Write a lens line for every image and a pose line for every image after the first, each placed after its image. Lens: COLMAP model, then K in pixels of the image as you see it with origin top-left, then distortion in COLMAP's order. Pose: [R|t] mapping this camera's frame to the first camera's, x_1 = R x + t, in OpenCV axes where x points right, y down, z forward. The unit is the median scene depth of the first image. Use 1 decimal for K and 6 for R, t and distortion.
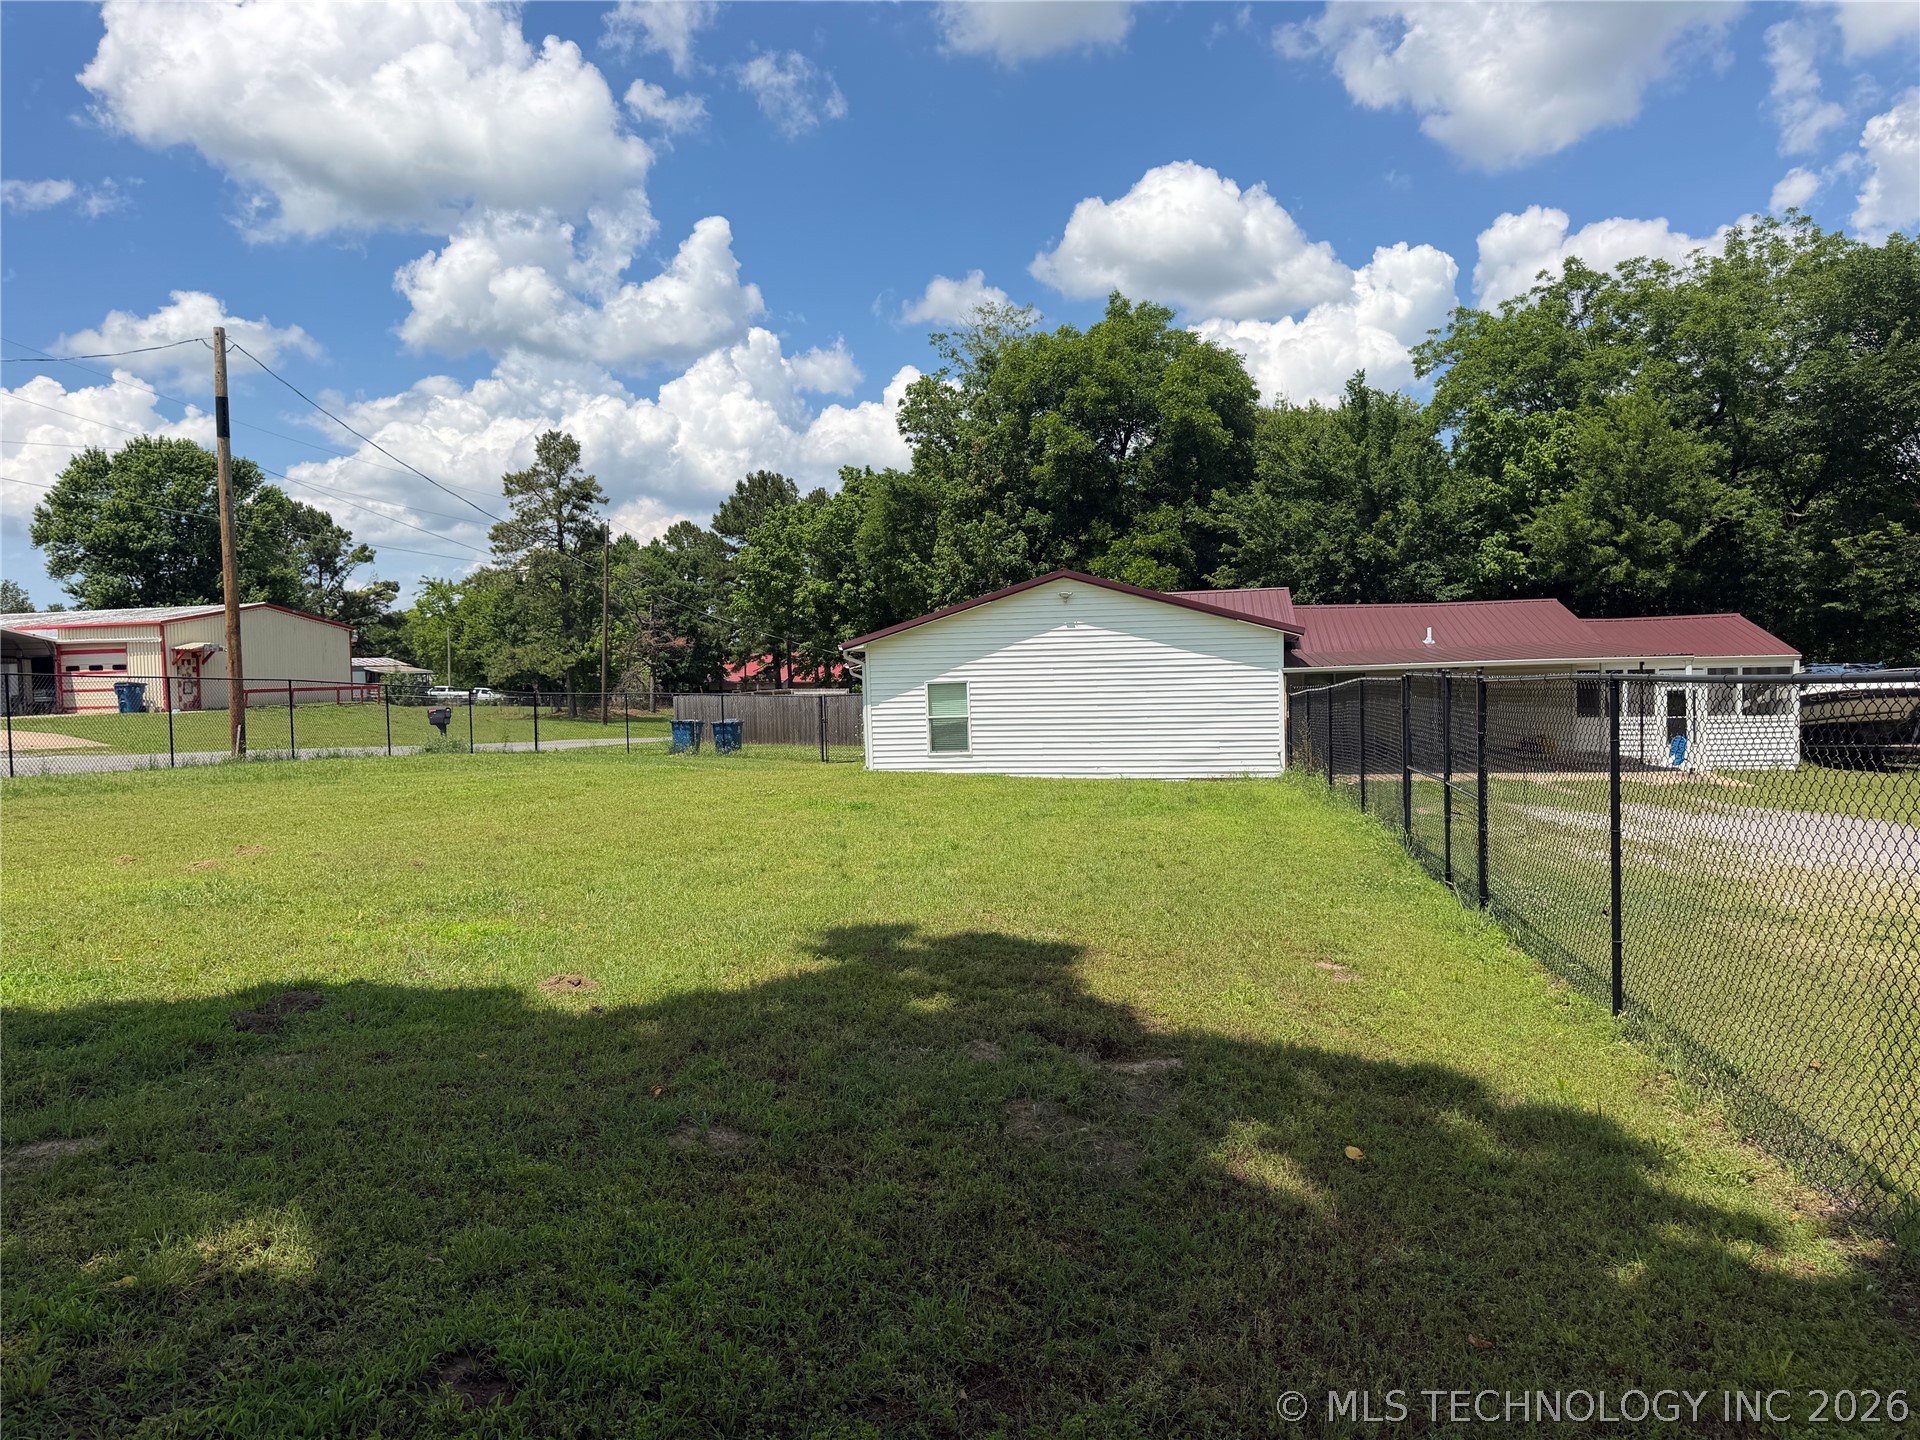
lens RADIAL K [[1359.8, 0, 960.7], [0, 1359.8, 745.4], [0, 0, 1]] dist [0.003871, 0.001289]
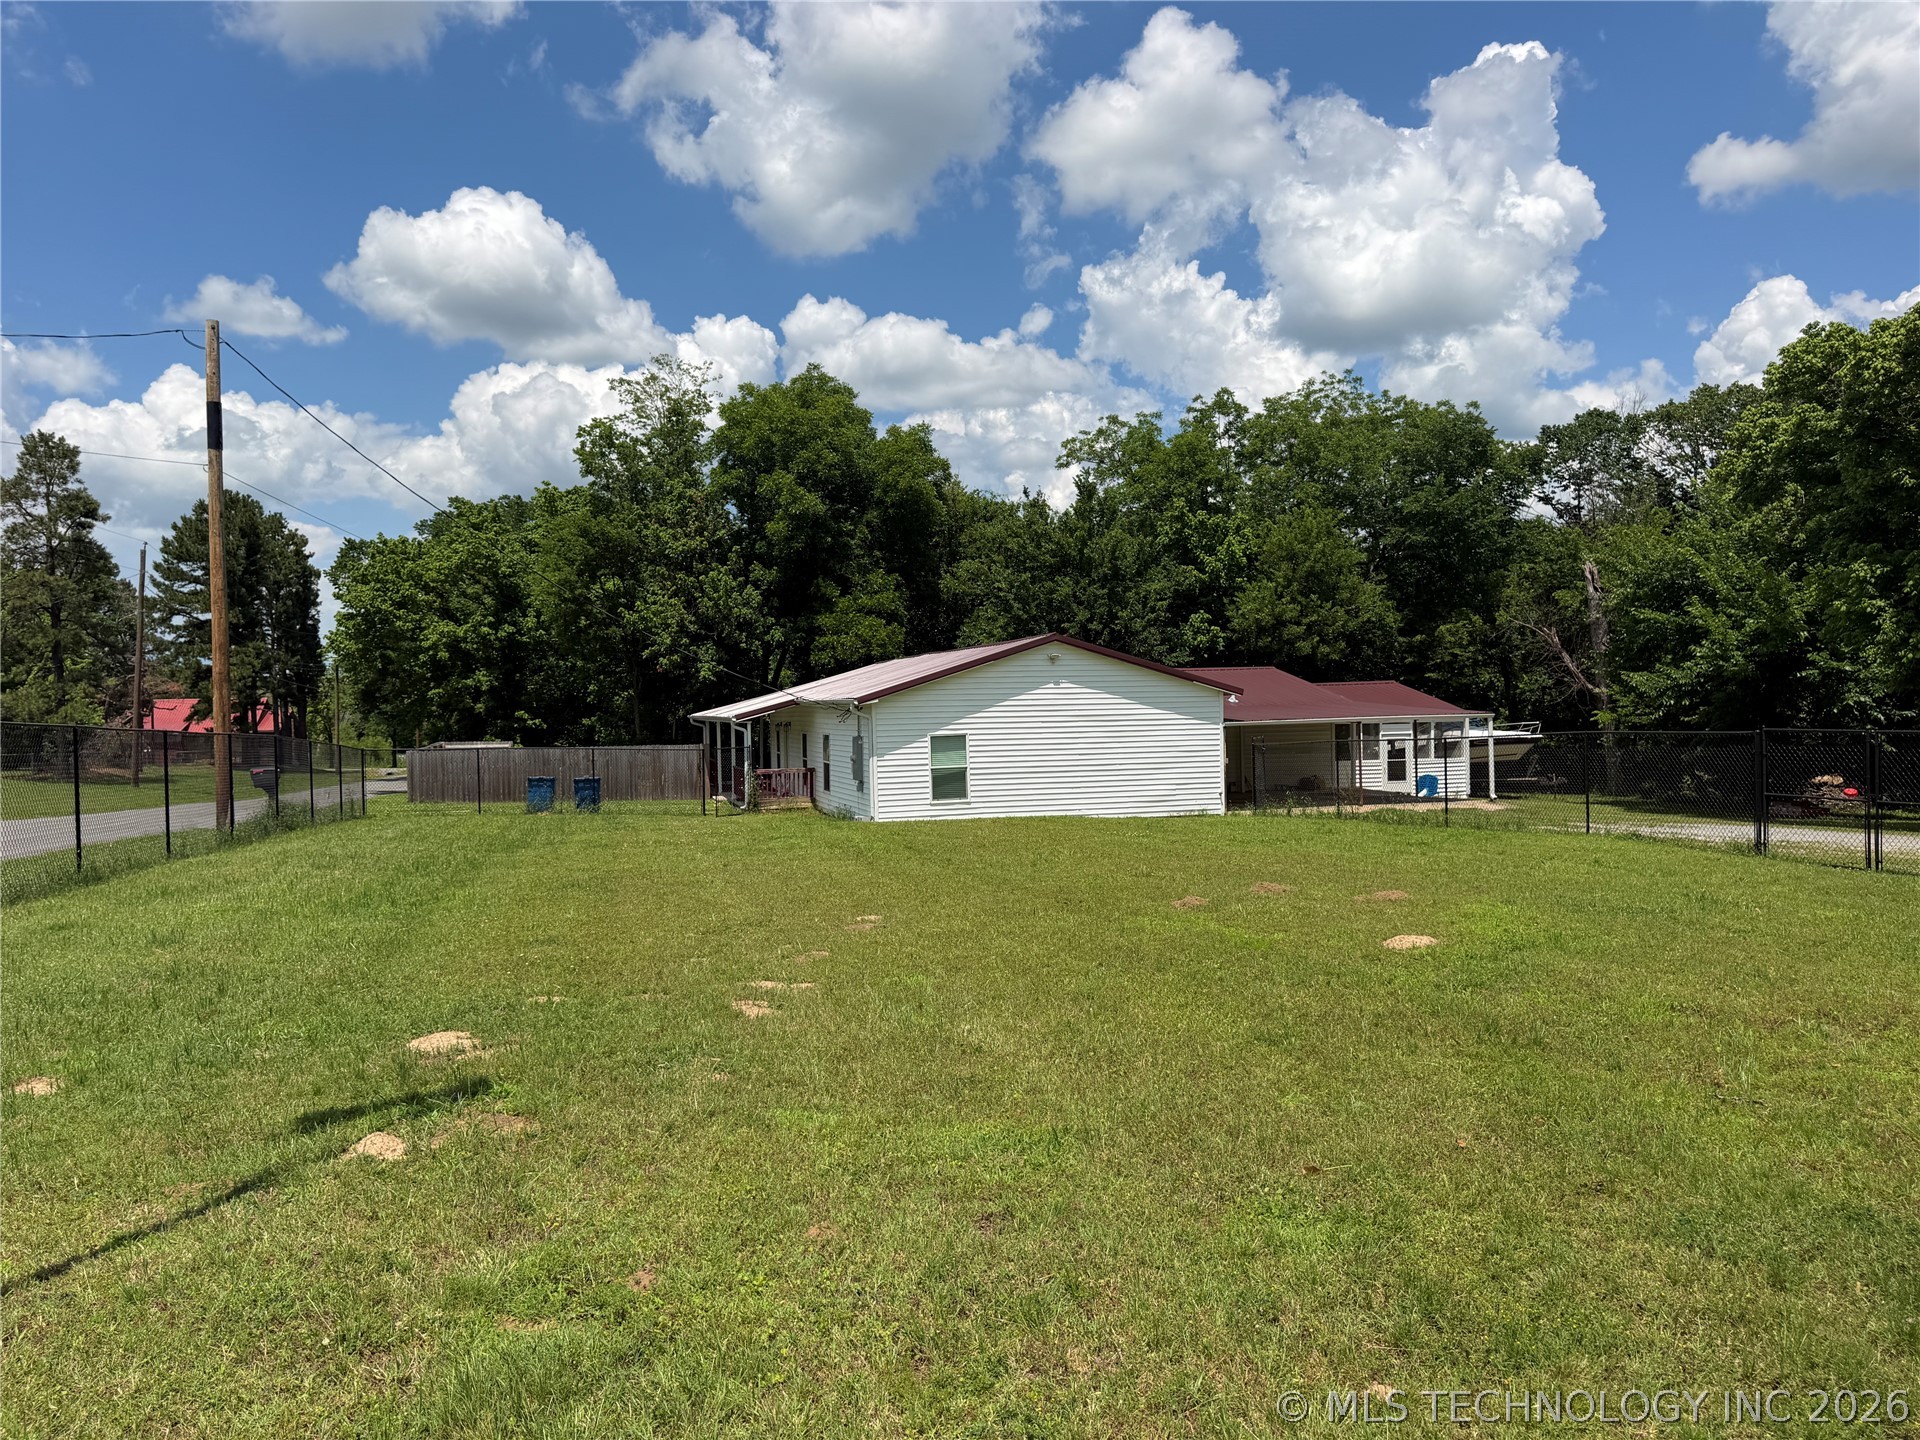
lens RADIAL K [[1347.9, 0, 959.8], [0, 1347.9, 727.8], [0, 0, 1]] dist [0.115532, -0.198879]
pose [[0.879175, -0.000288, 0.476498, -1.858591], [0.023407, 0.998819, -0.042584, -0.023913], [-0.475923, 0.048592, 0.878143, 0.232810]]
